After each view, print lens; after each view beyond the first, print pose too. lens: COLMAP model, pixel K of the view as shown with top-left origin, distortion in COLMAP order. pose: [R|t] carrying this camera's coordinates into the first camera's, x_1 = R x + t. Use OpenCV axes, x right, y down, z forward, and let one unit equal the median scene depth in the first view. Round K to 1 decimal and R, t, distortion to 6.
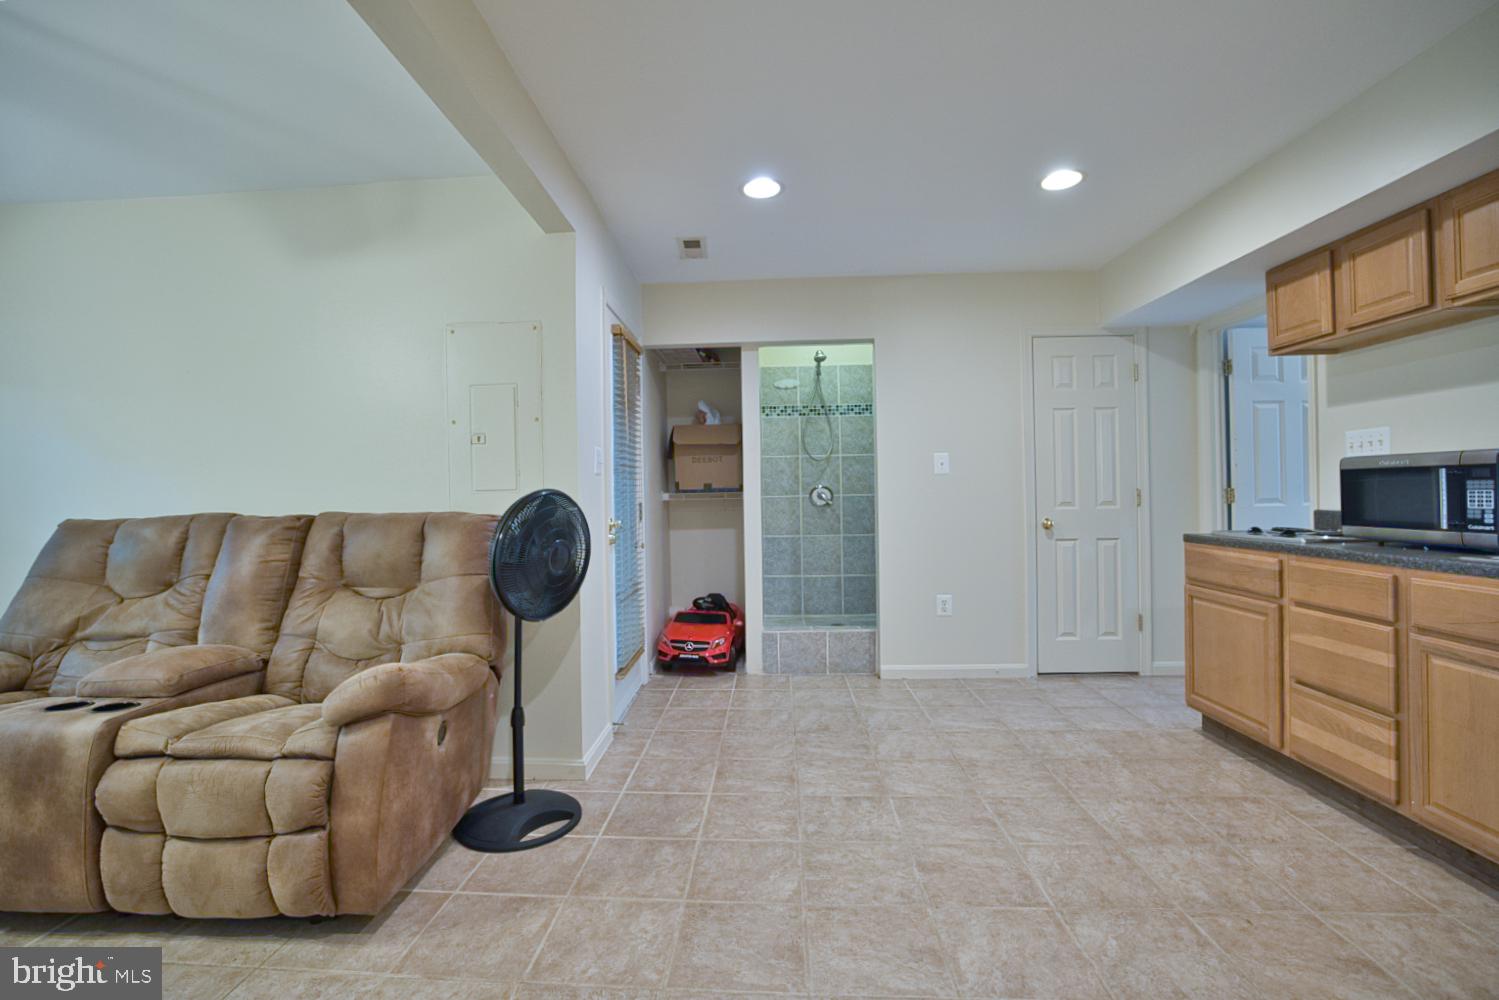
lens RADIAL K [[663.8, 0, 733.0], [0, 663.8, 494.3], [0, 0, 1]] dist [-0.047793, 0.016752]
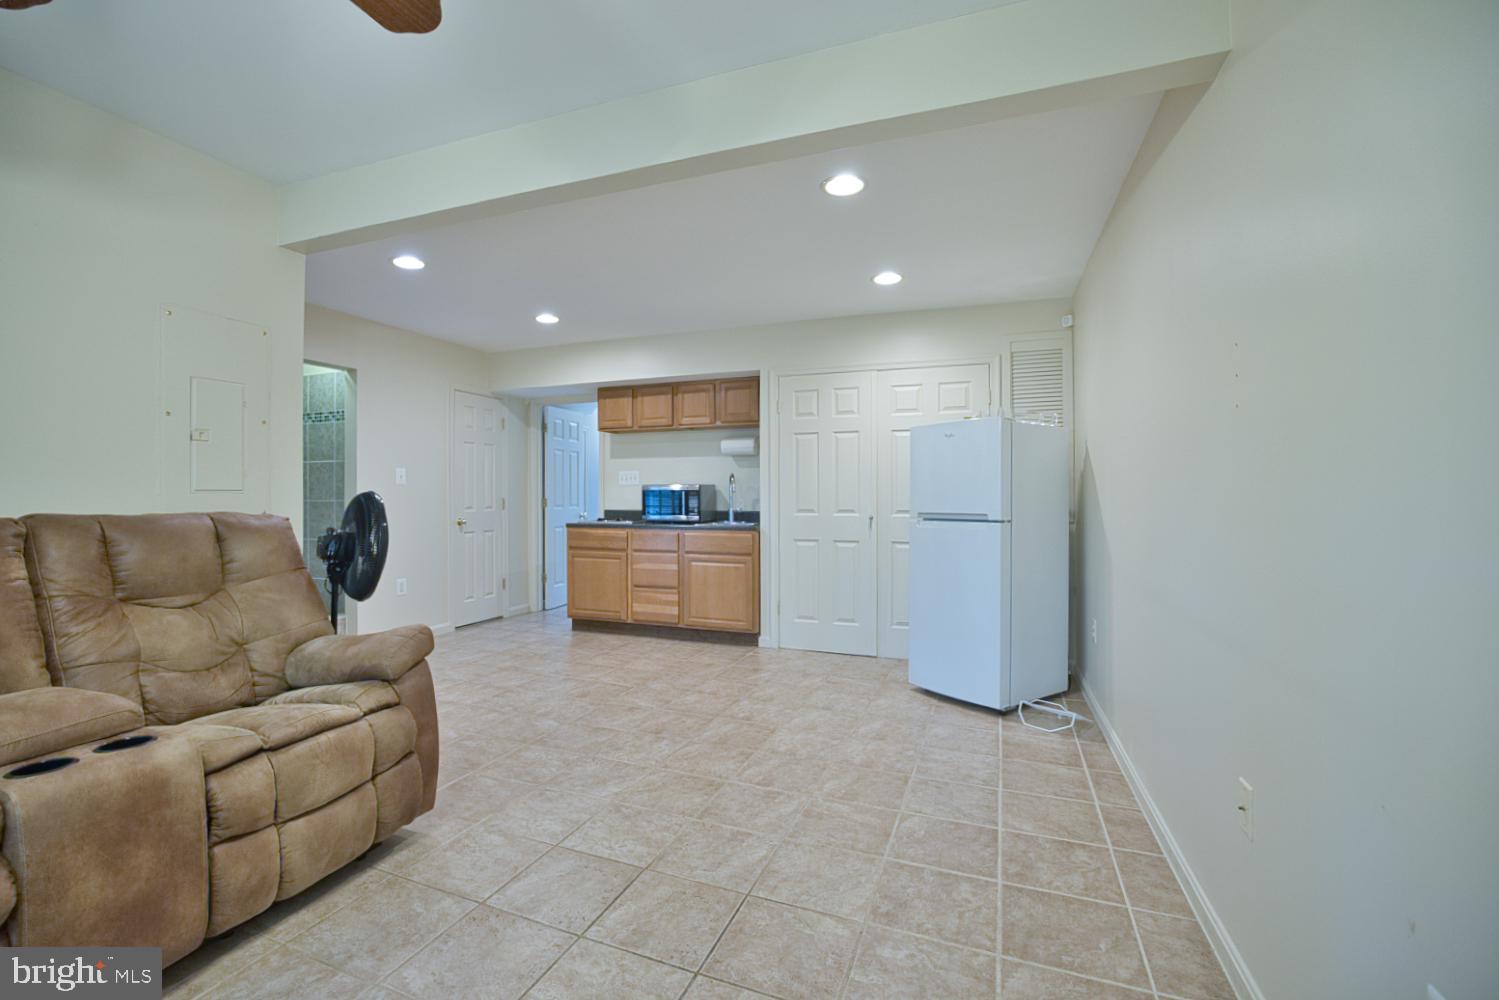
lens RADIAL K [[643.2, 0, 731.8], [0, 643.2, 494.6], [0, 0, 1]] dist [-0.048660, 0.019039]
pose [[0.314193, 0.017352, 0.949200, -1.180028], [-0.001293, 0.999840, -0.017849, 0.018276], [-0.949358, 0.004381, 0.314166, 0.002455]]
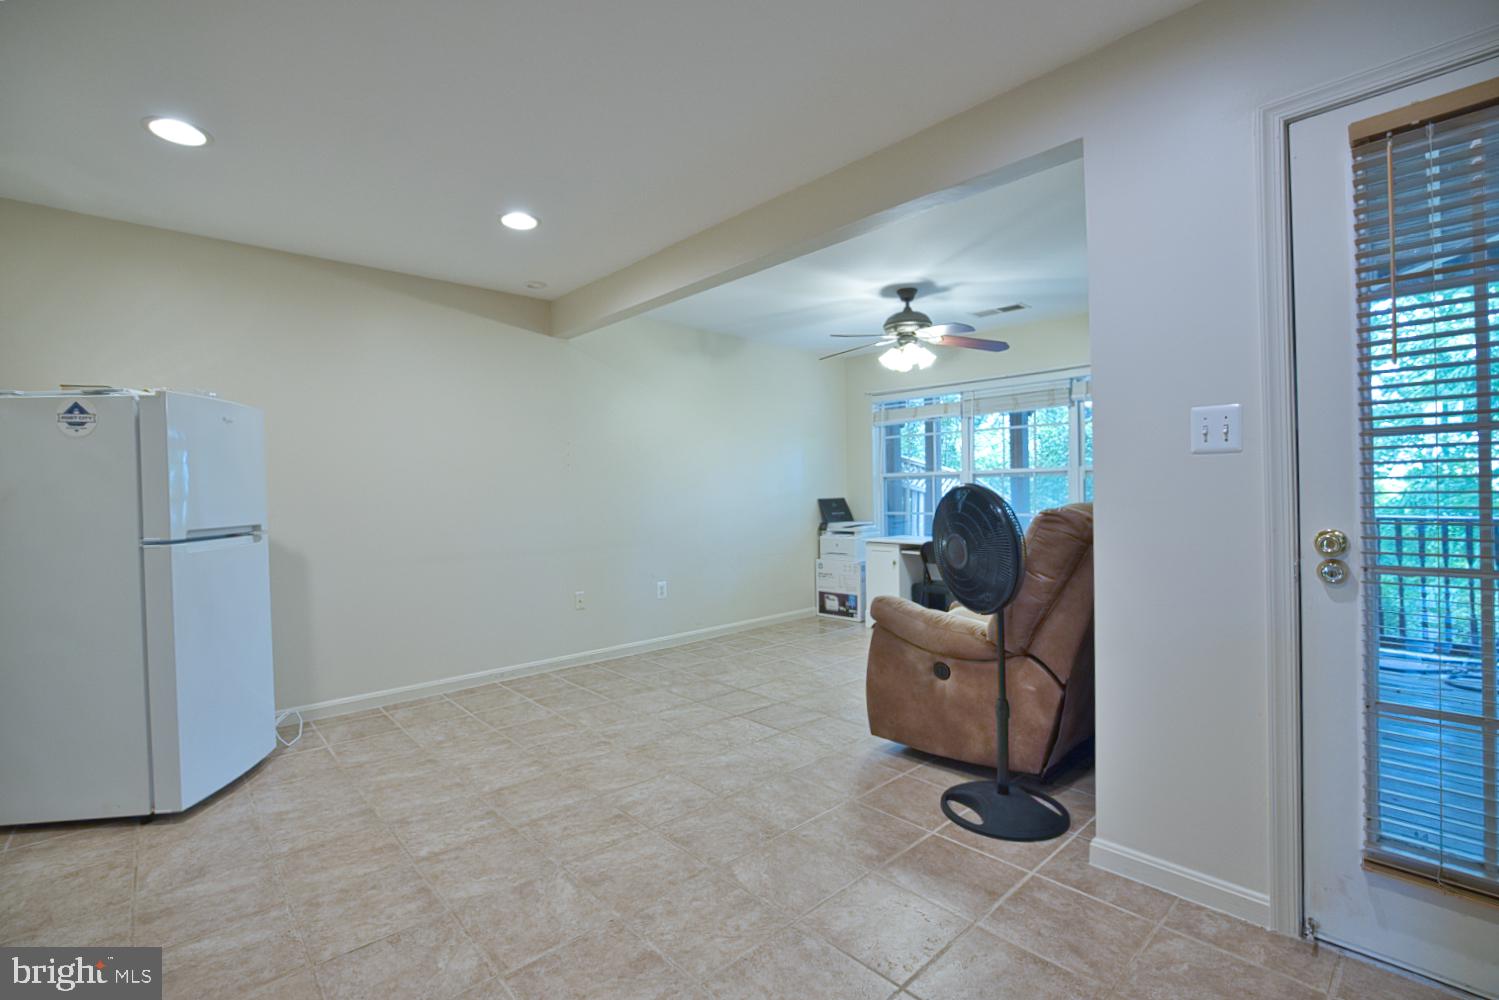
lens RADIAL K [[684.2, 0, 726.9], [0, 684.2, 493.3], [0, 0, 1]] dist [-0.058512, 0.025039]
pose [[-0.708604, 0.029219, -0.705002, 0.708213], [0.027057, 0.999533, 0.014231, -0.017070], [0.705088, -0.008991, -0.709063, 1.476368]]
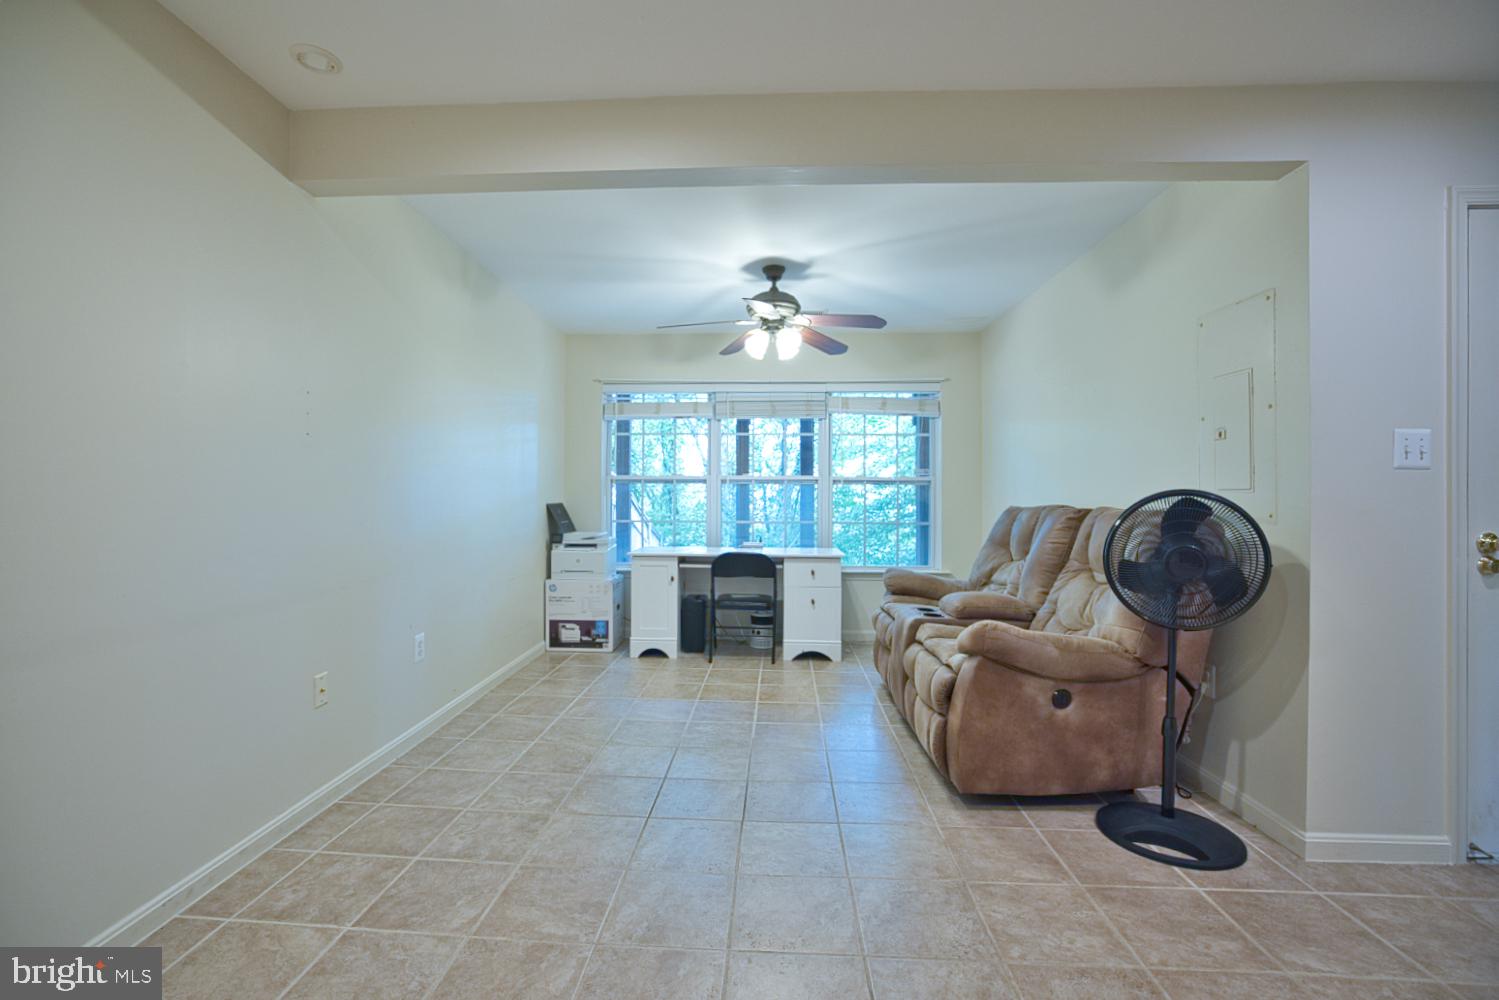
lens RADIAL K [[663.8, 0, 733.0], [0, 663.8, 494.3], [0, 0, 1]] dist [-0.047793, 0.016752]
pose [[0.001591, 0.014907, -0.999888, 0.628316], [-0.005322, 0.999875, 0.014898, -0.011241], [0.999985, 0.005298, 0.001670, 0.368255]]
